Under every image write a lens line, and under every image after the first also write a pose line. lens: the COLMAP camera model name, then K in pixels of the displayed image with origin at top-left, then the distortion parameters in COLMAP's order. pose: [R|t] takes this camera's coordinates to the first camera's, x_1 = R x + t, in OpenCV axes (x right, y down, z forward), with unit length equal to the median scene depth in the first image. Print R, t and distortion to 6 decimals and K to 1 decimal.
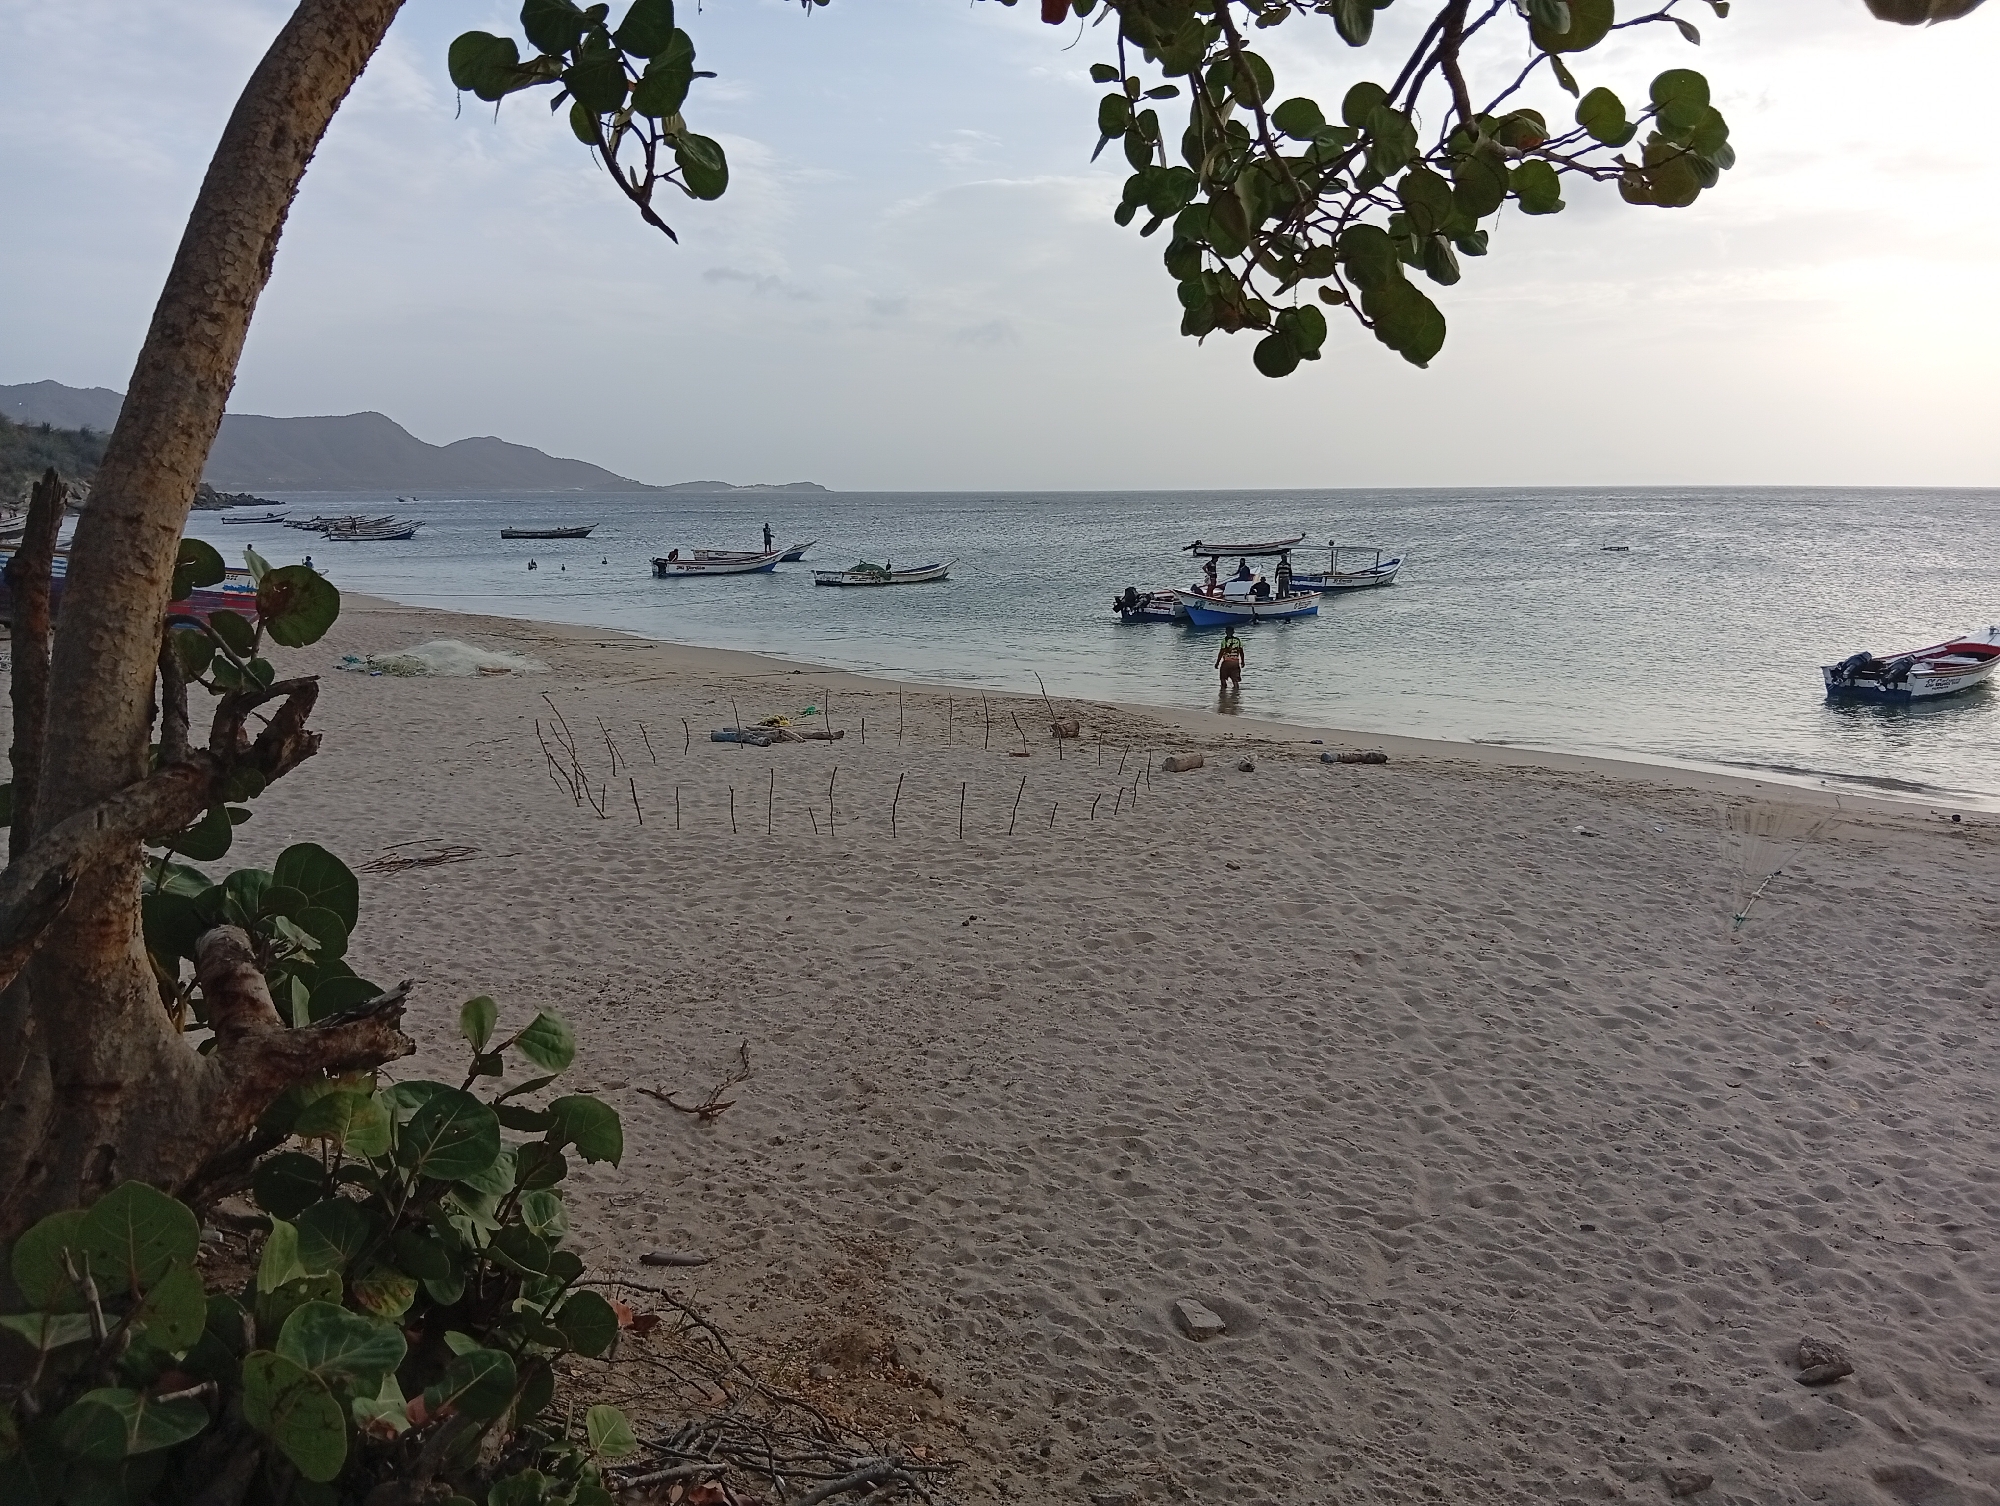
lens RADIAL K [[1578.6, 0, 960.9], [0, 1578.6, 742.5], [0, 0, 1]] dist [0.074965, -0.166664]
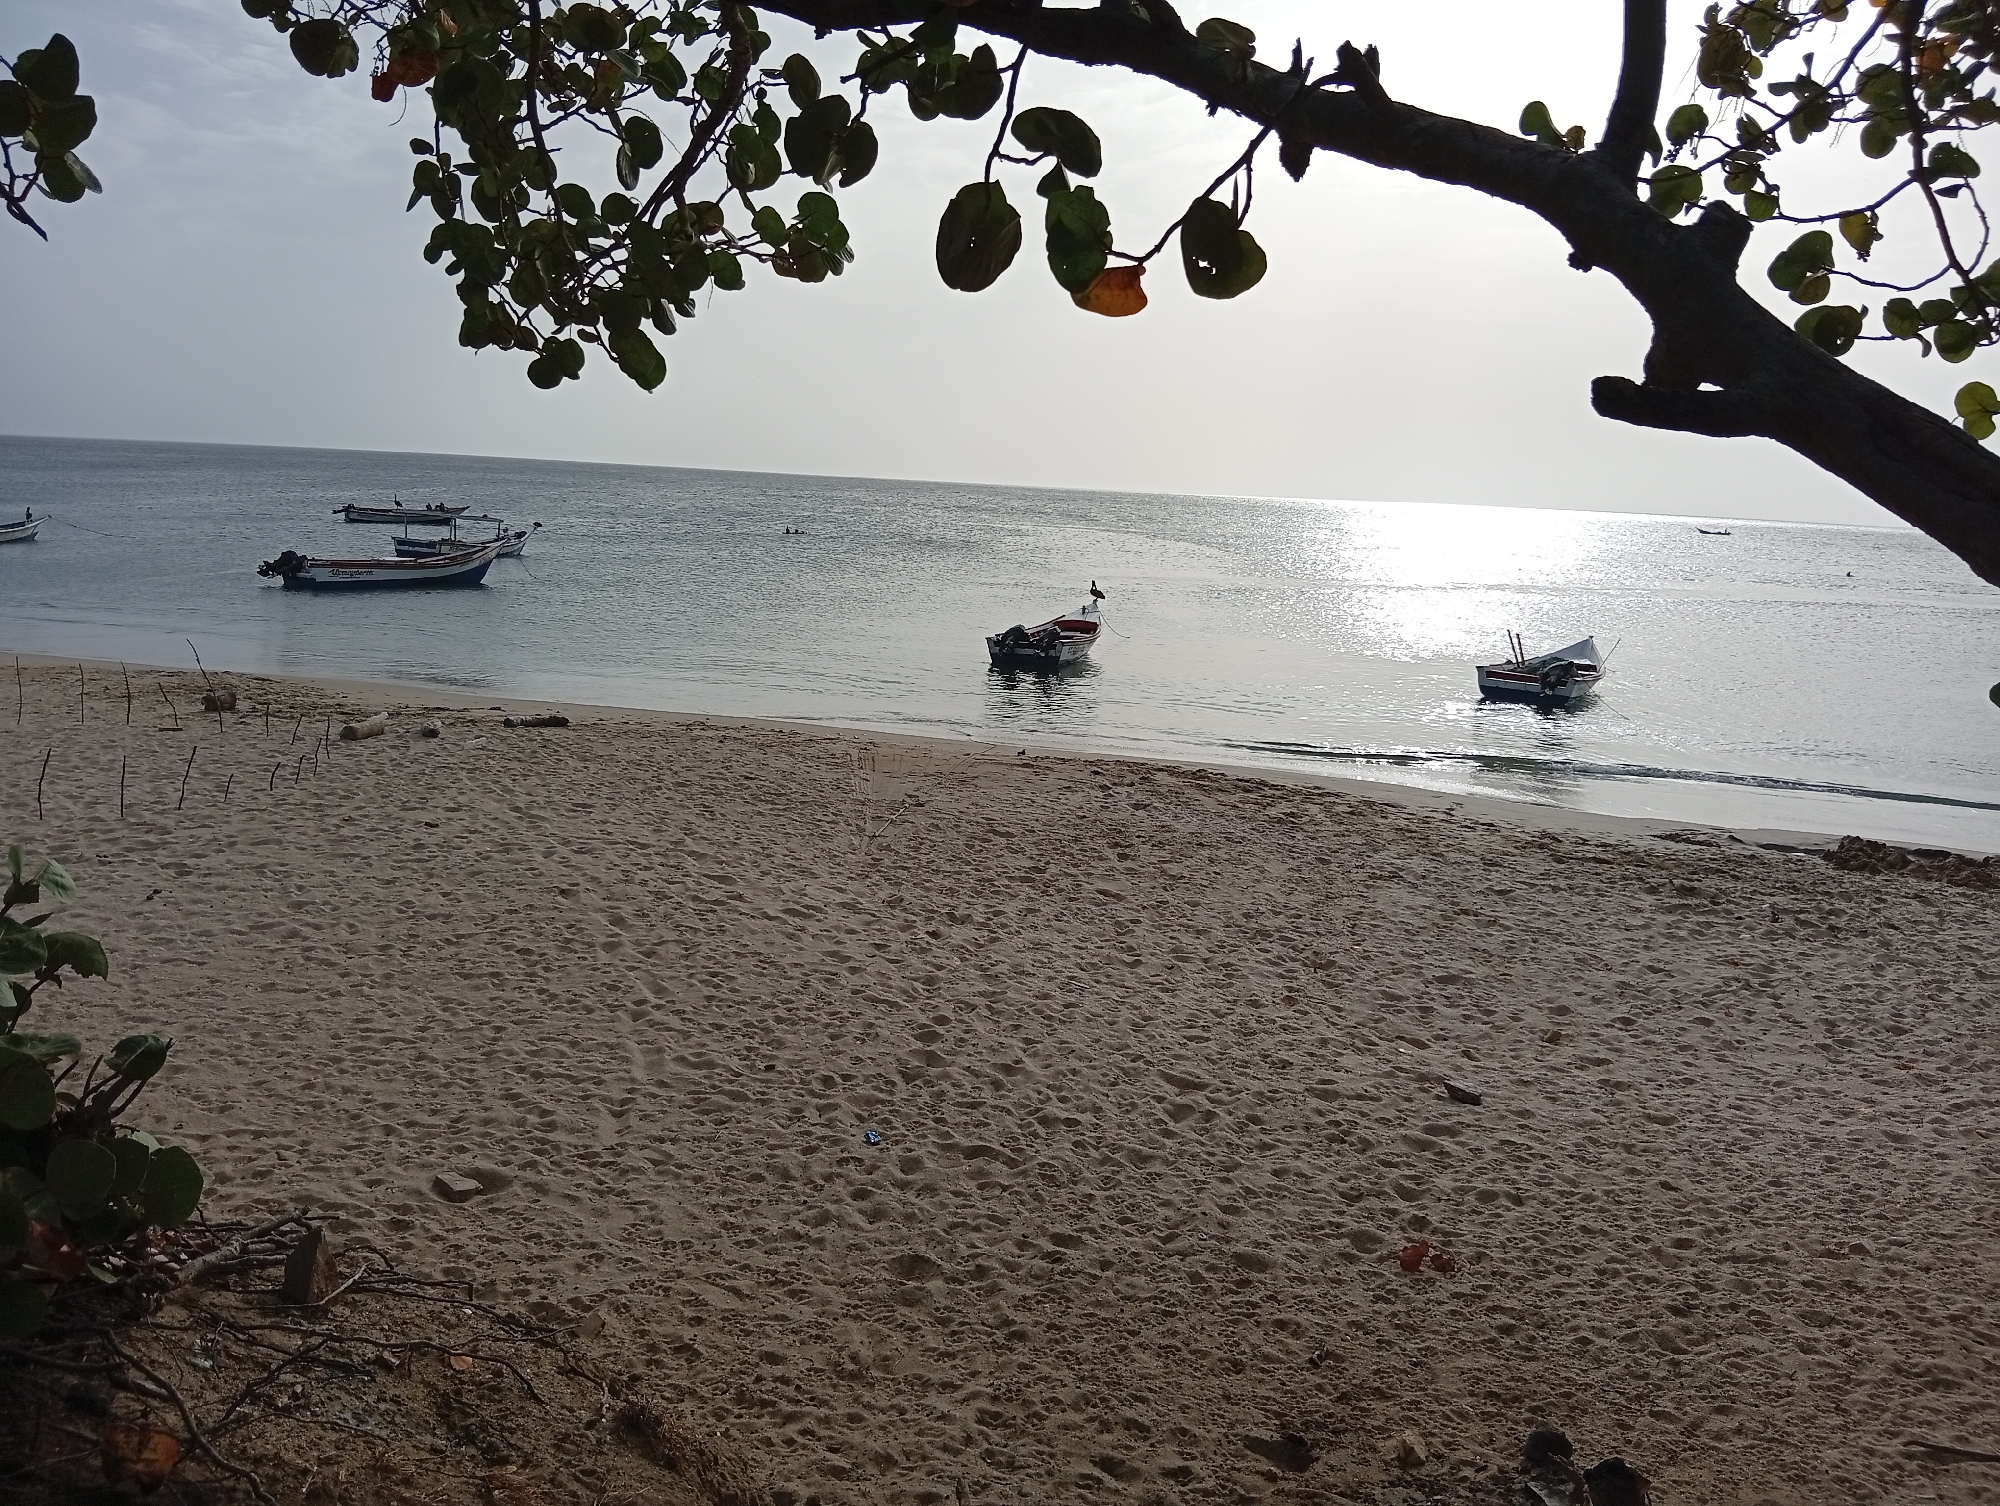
lens RADIAL K [[1578.6, 0, 1008.2], [0, 1578.6, 734.8], [0, 0, 1]] dist [0.074965, -0.166664]
pose [[0.855011, -0.036771, 0.517304, -0.057115], [0.030871, 0.999323, 0.020010, 0.015261], [-0.517690, -0.001139, 0.855568, -0.115499]]
